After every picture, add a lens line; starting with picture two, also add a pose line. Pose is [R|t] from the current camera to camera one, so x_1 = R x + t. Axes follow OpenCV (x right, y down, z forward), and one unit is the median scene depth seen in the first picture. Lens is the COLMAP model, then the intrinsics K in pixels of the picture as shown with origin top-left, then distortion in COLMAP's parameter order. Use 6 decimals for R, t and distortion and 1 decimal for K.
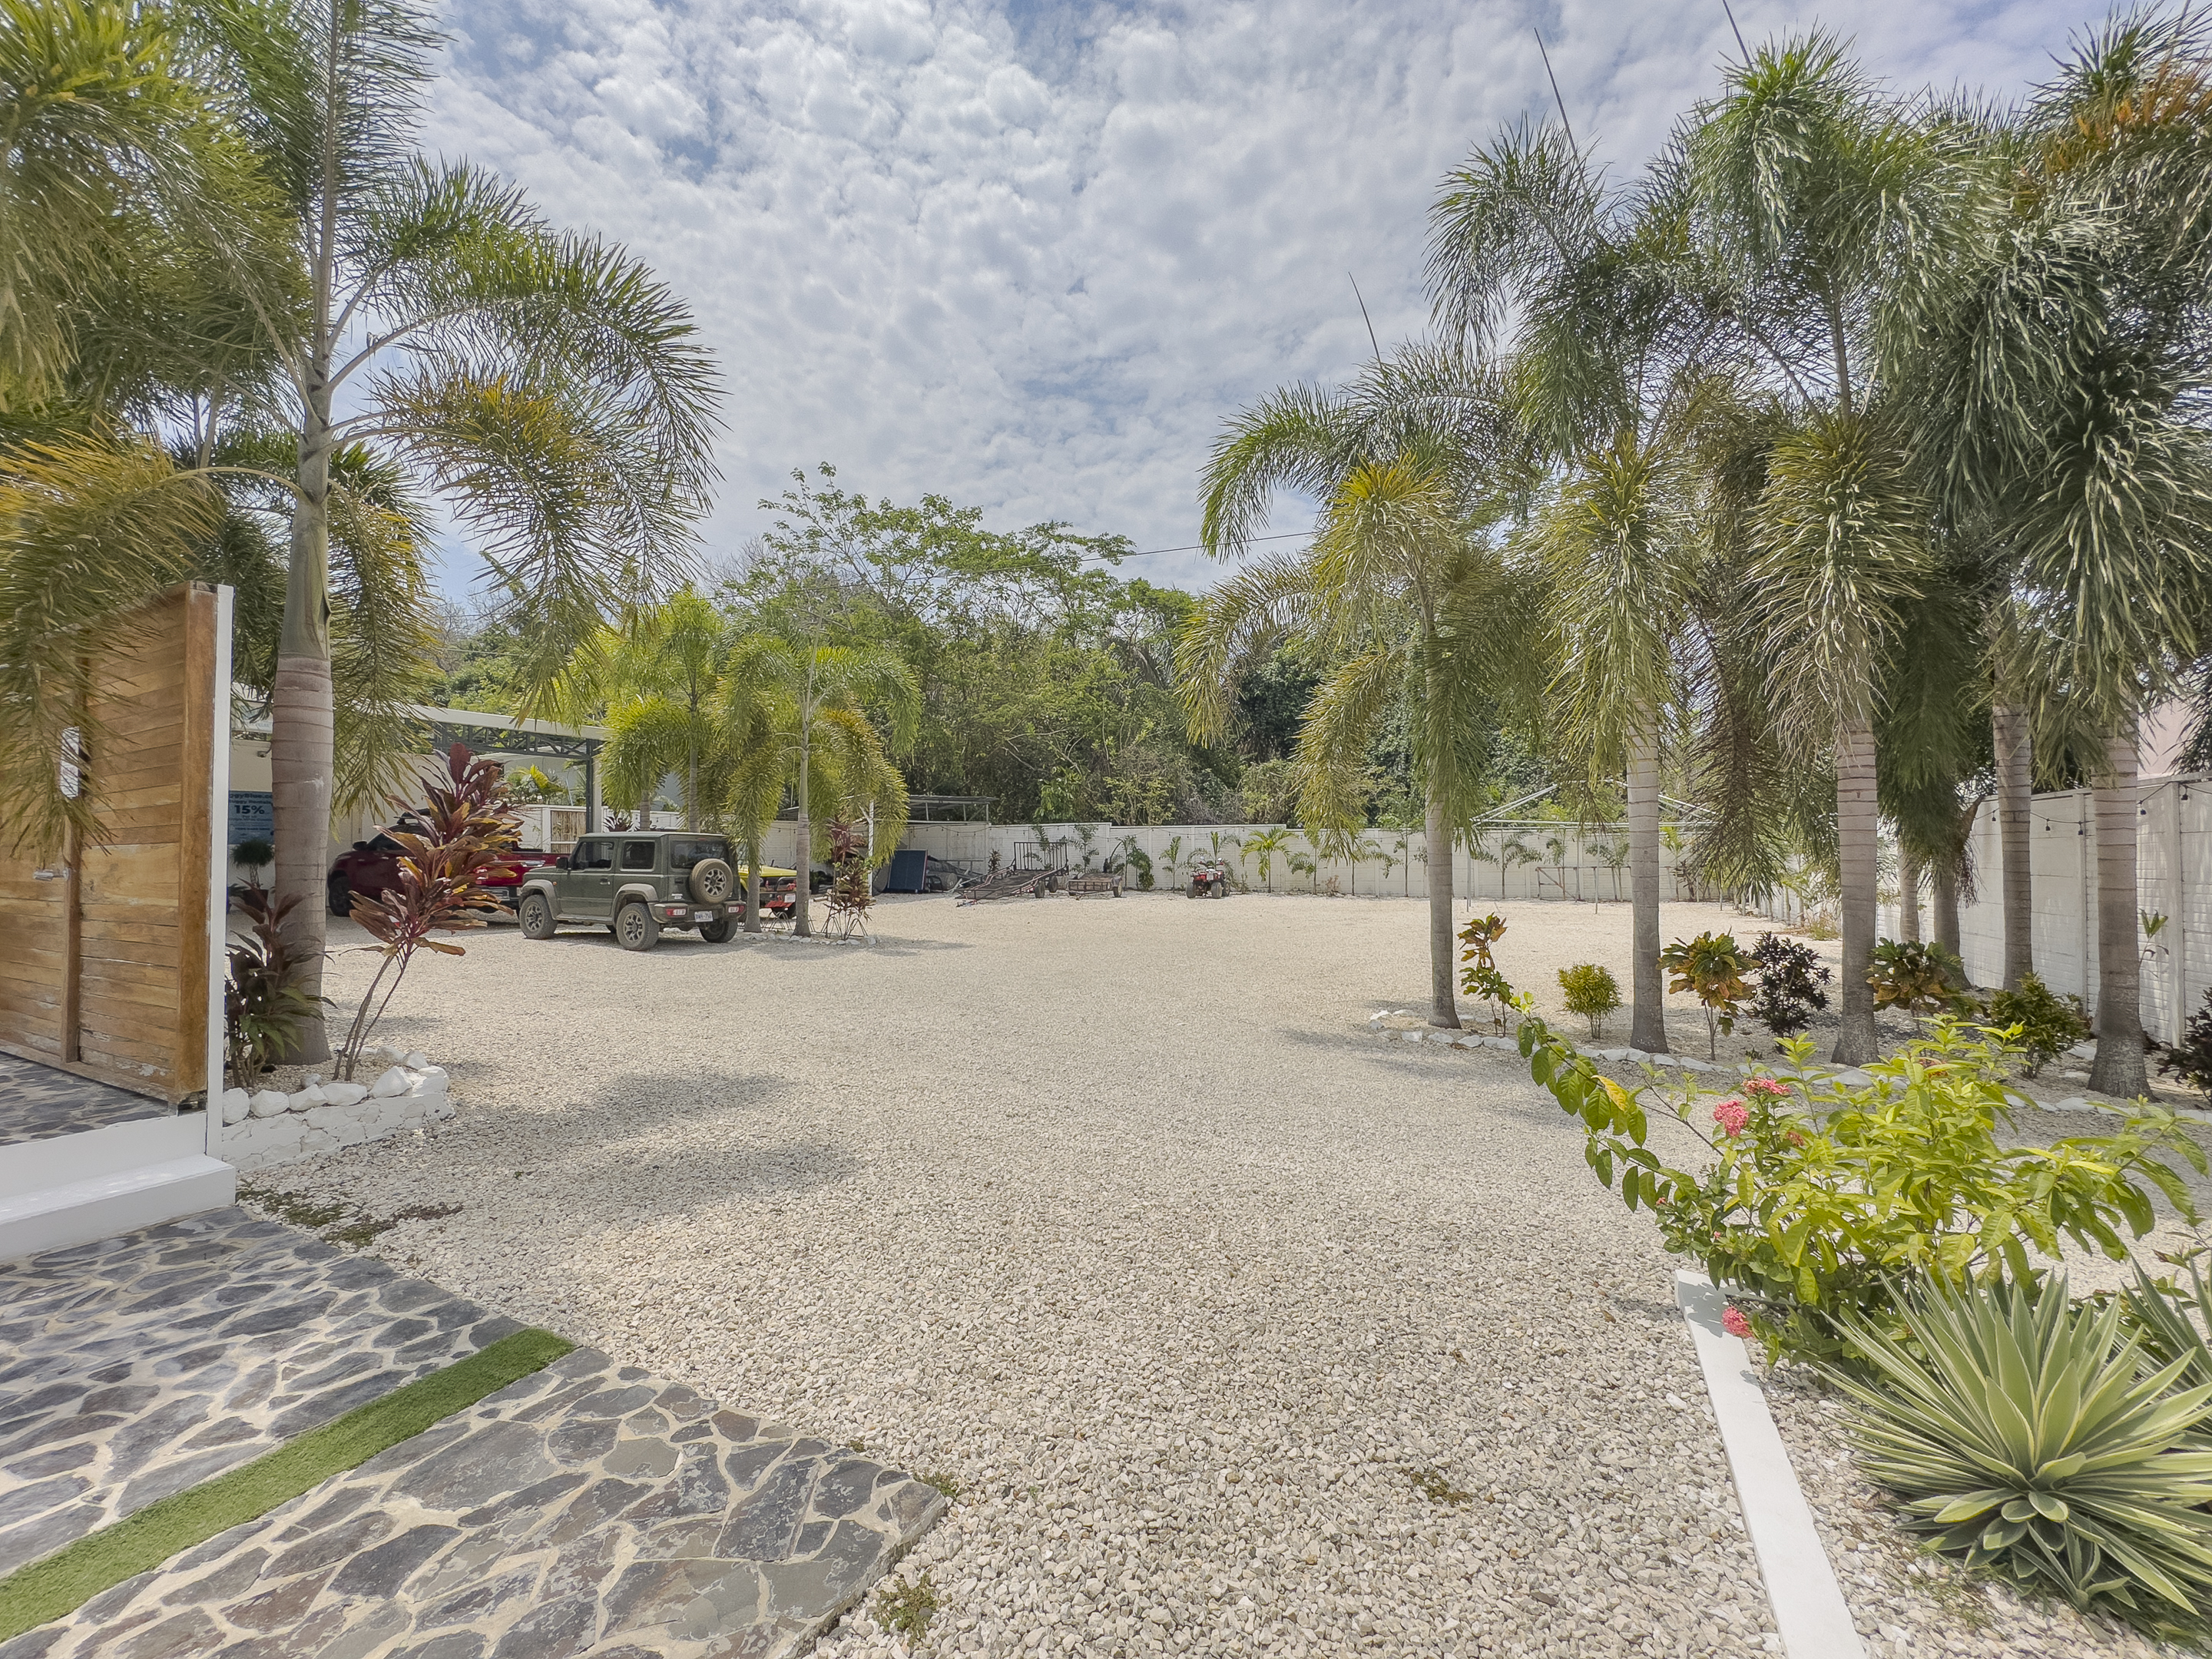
lens RADIAL K [[899.5, 0, 1098.2], [0, 899.5, 831.3], [0, 0, 1]] dist [-0.003914, 0.000291]
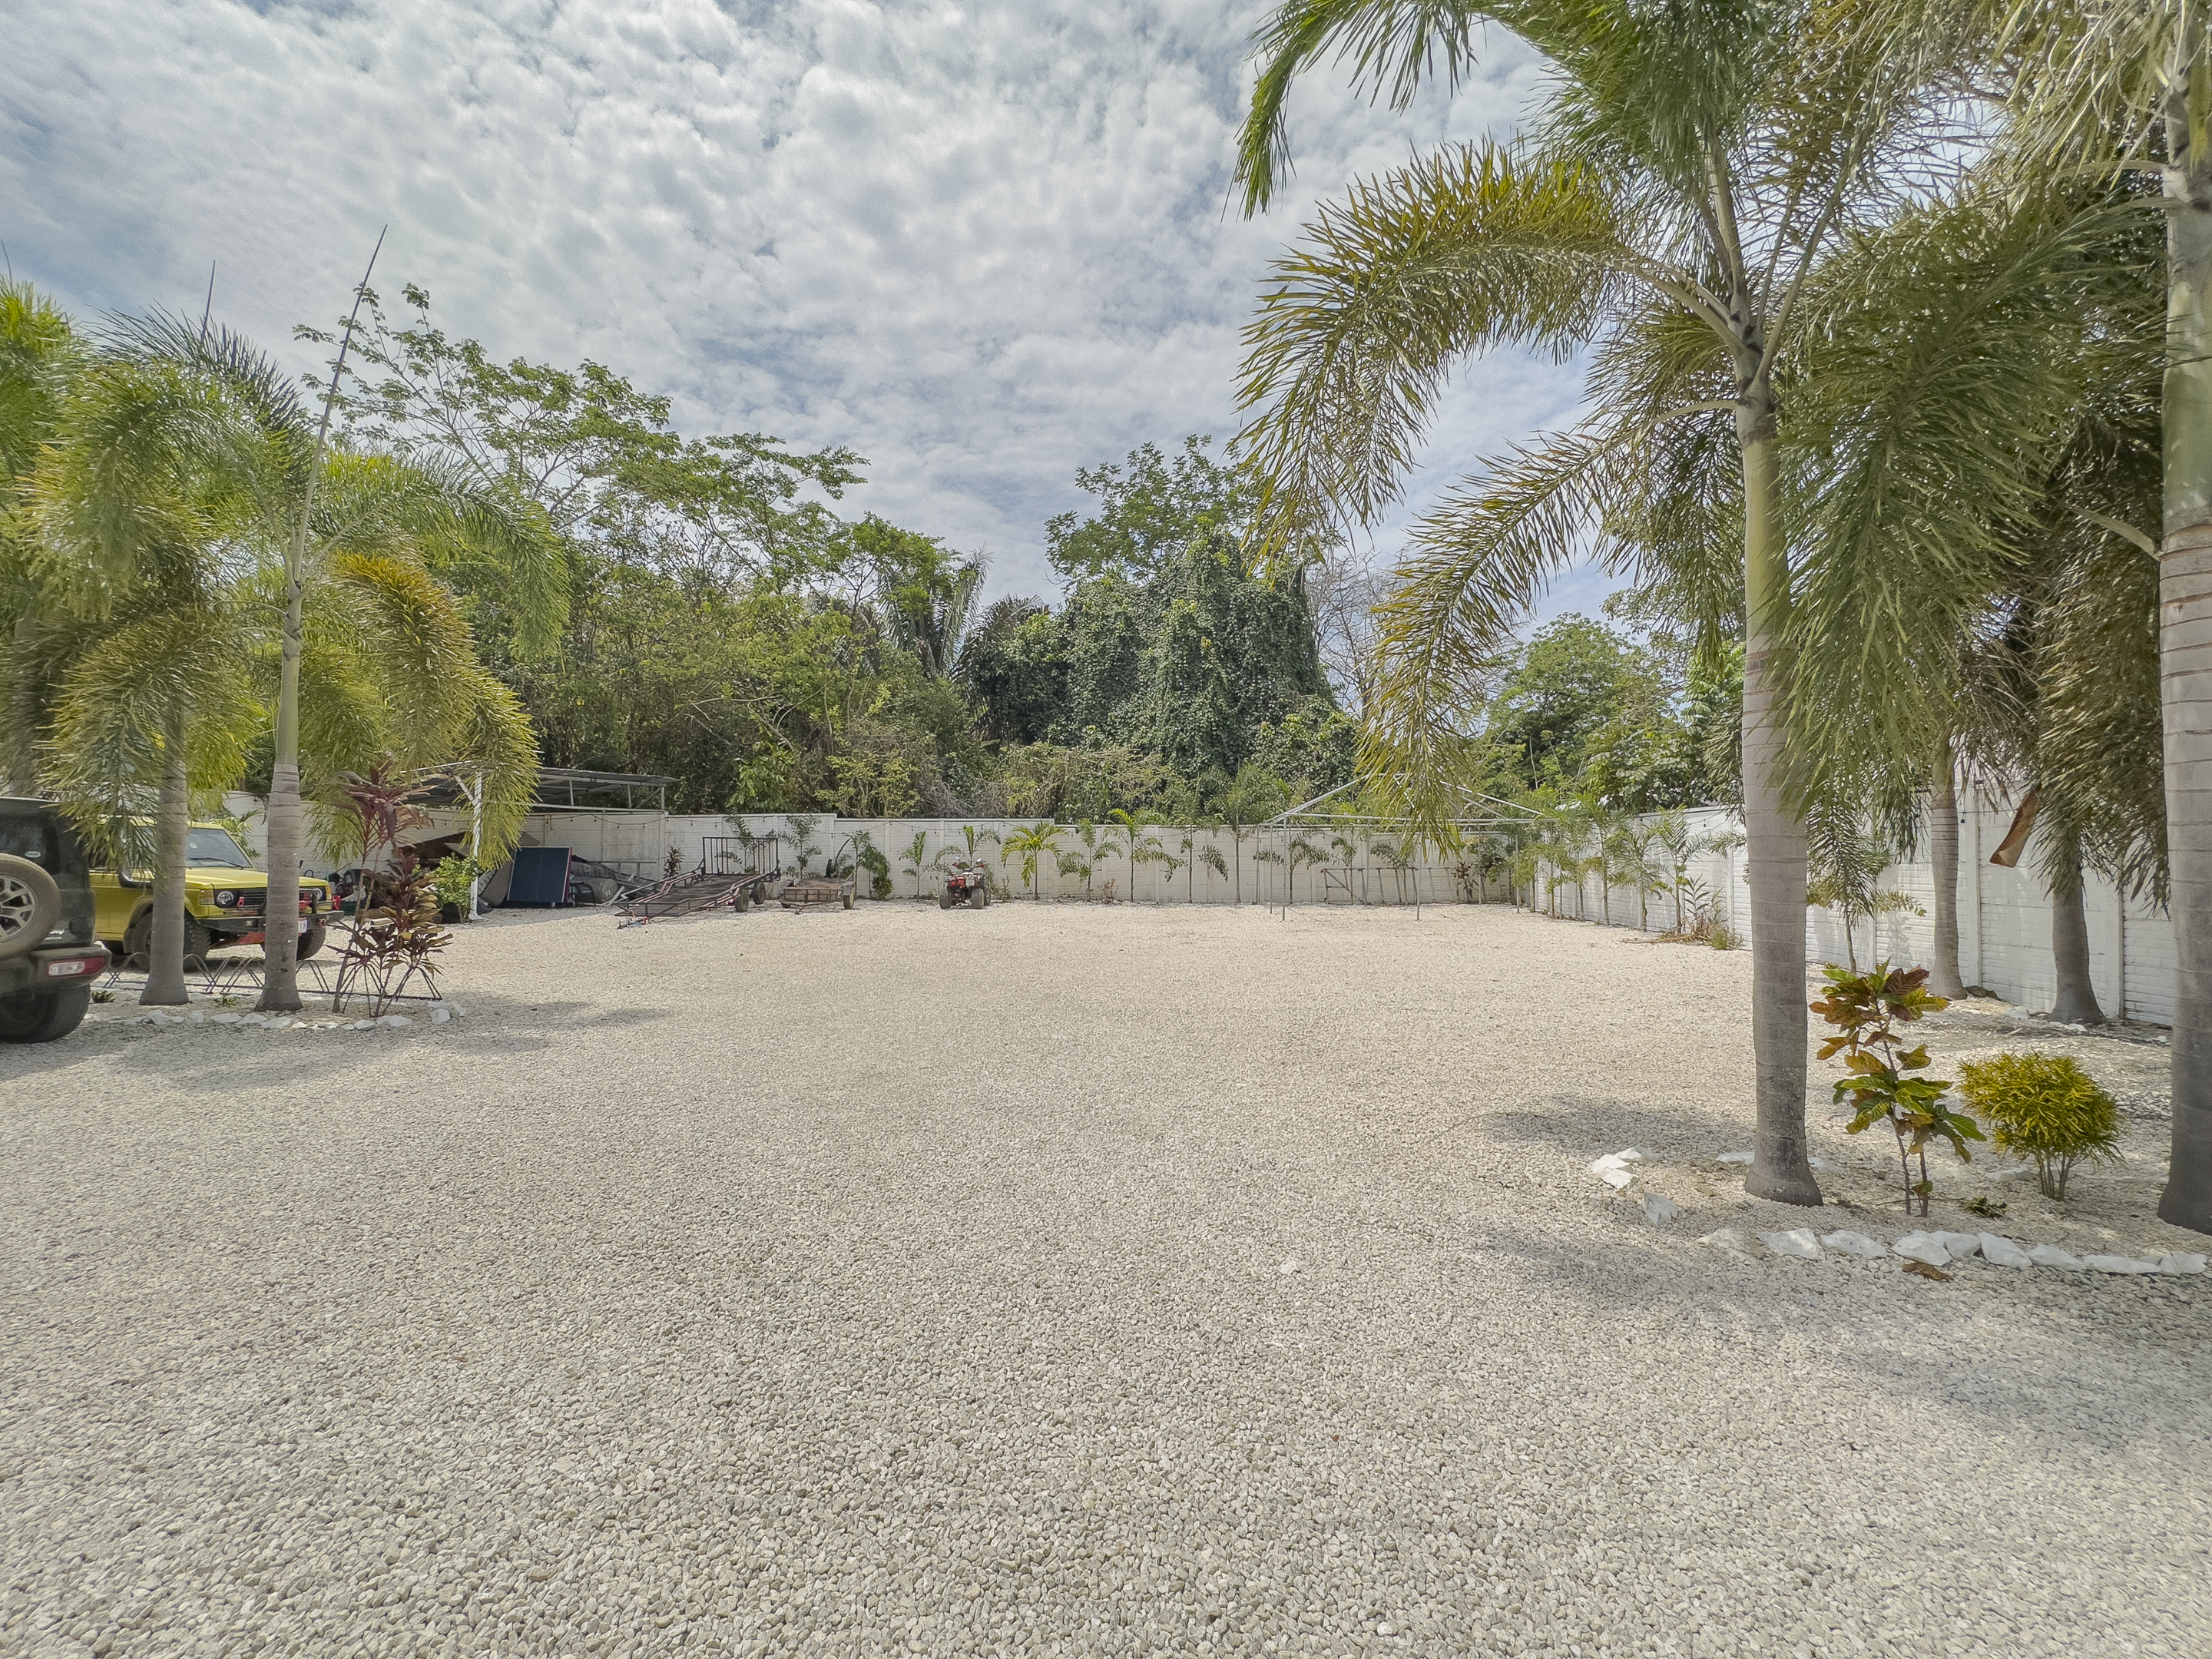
lens RADIAL K [[900.3, 0, 1106.5], [0, 900.3, 832.4], [0, 0, 1]] dist [-0.018153, 0.004275]
pose [[0.939828, 0.010536, 0.341486, -0.032171], [-0.009992, 0.999944, -0.003352, 0.007128], [-0.341503, -0.000262, 0.939881, 0.180971]]
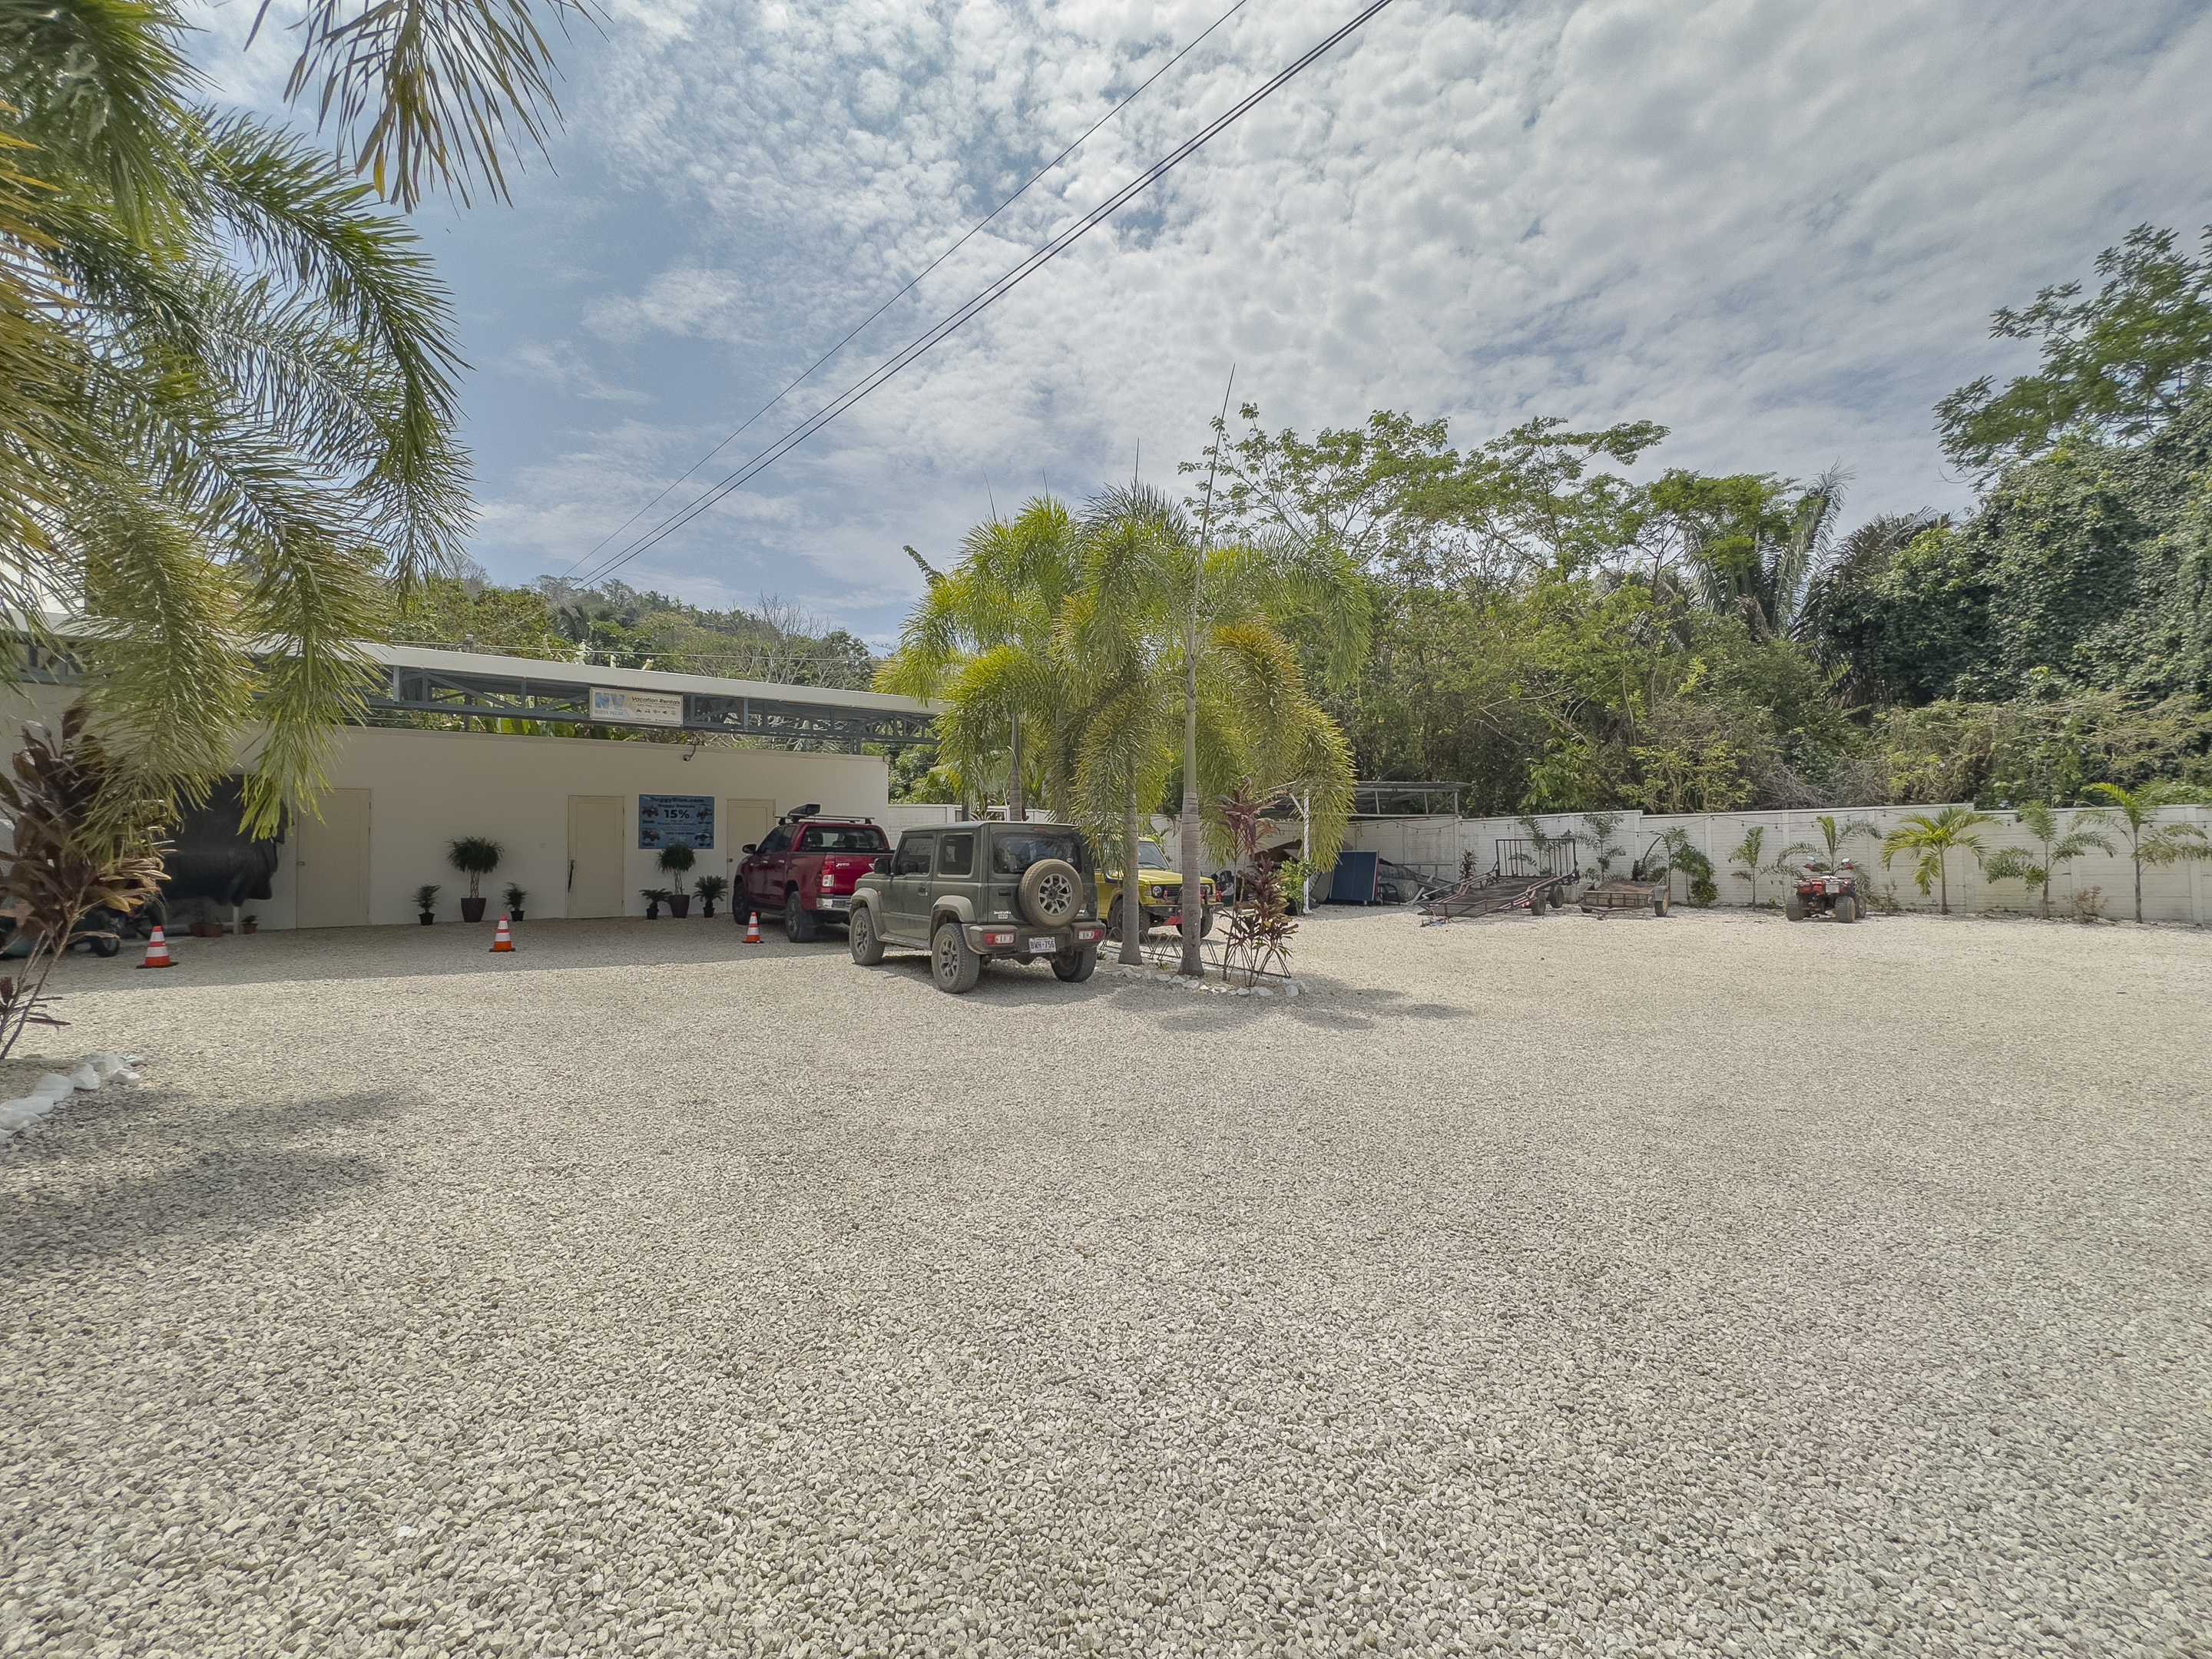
lens RADIAL K [[901.5, 0, 1106.0], [0, 901.5, 829.5], [0, 0, 1]] dist [-0.015761, 0.003087]
pose [[0.886720, -0.021317, -0.461815, -0.034862], [0.017403, 0.999767, -0.012733, 0.007399], [0.461979, 0.003254, 0.886885, 0.178665]]
